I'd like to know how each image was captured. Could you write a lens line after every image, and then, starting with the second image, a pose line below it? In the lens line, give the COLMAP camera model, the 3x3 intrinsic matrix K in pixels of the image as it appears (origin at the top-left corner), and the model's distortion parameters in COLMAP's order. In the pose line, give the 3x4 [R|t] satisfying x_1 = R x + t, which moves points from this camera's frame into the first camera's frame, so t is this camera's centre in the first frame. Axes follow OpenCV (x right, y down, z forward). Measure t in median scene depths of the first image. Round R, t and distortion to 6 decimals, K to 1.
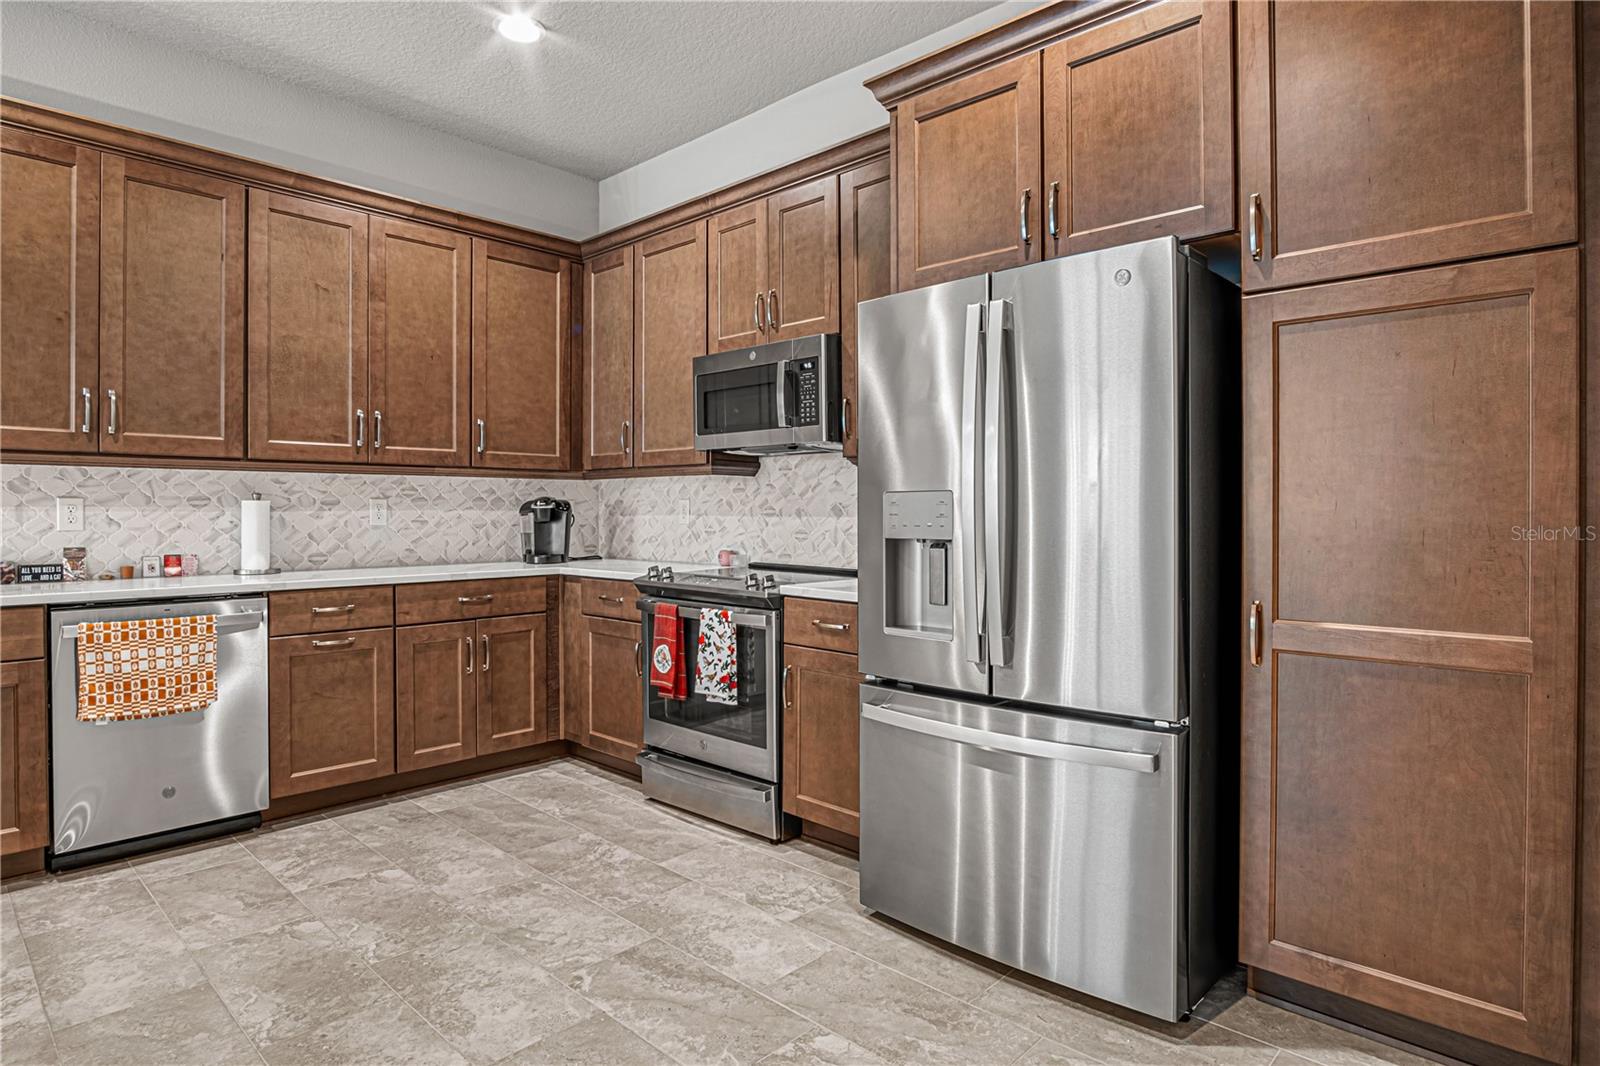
lens RADIAL K [[879.3, 0, 803.5], [0, 879.3, 505.5], [0, 0, 1]] dist [-0.025279, 0.003425]
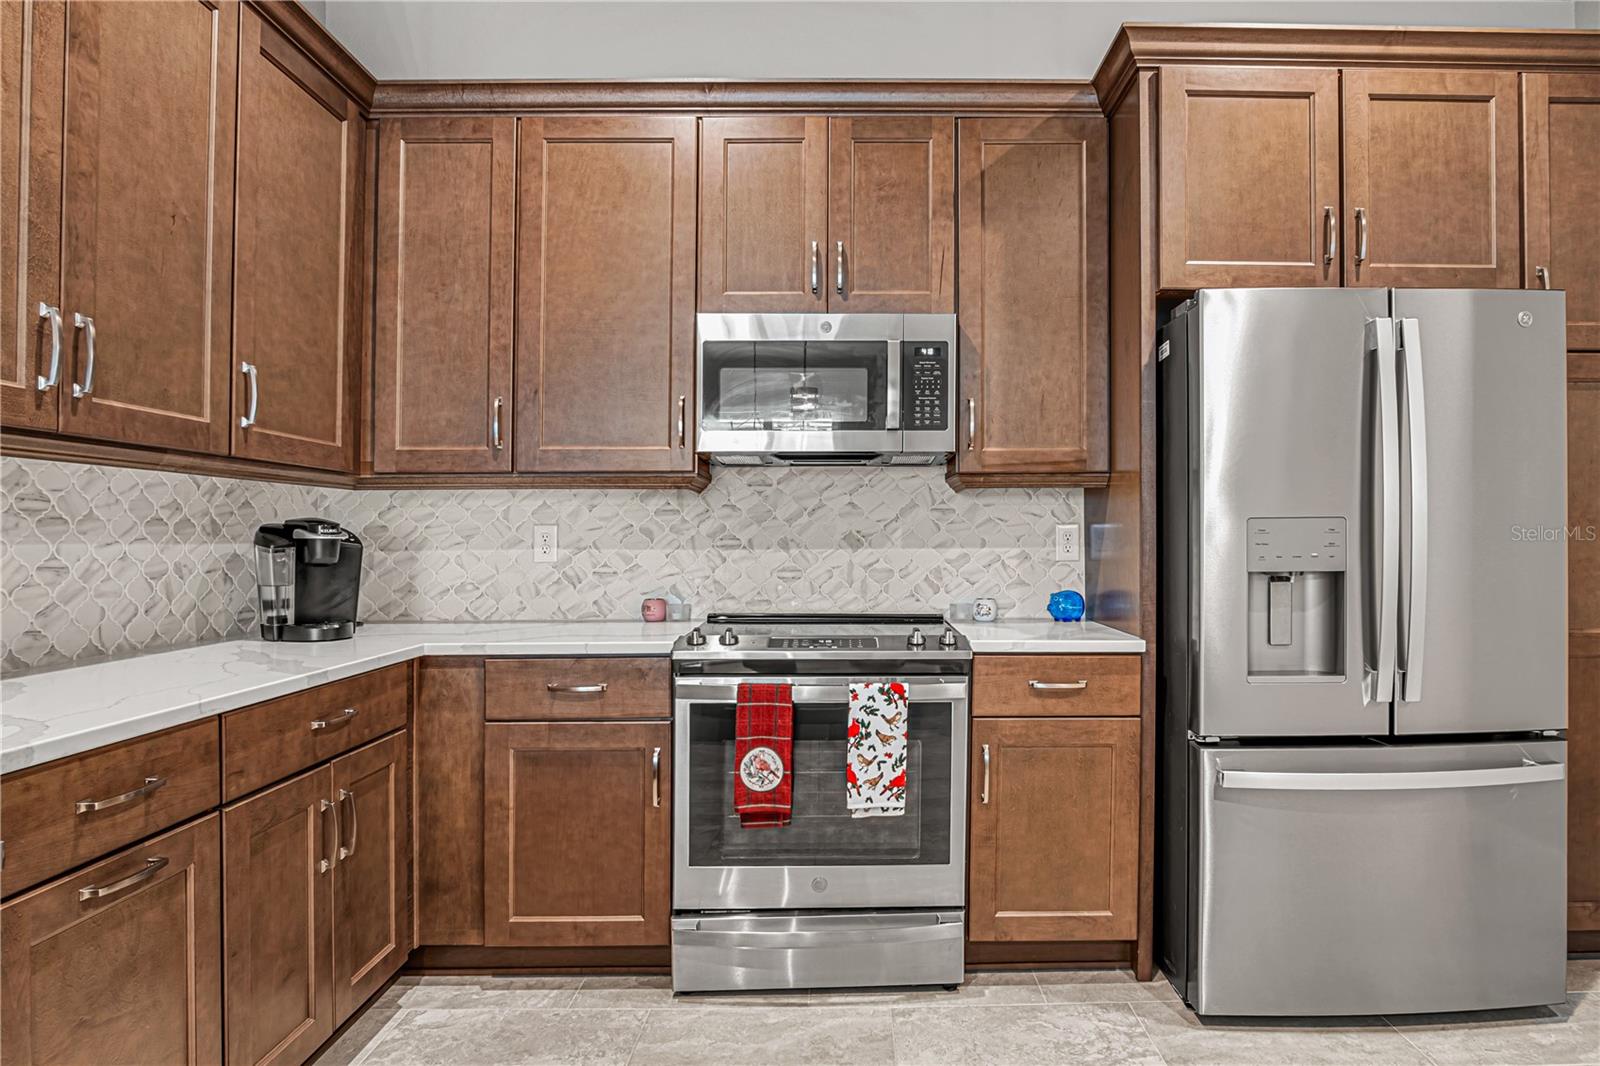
lens RADIAL K [[894.5, 0, 858.9], [0, 894.5, 524.9], [0, 0, 1]] dist [-0.026343, 0.003649]
pose [[0.716397, 0.007222, 0.697656, -0.565283], [0.000708, 0.999938, -0.011078, 0.000772], [-0.697693, 0.008431, 0.716347, 0.469987]]
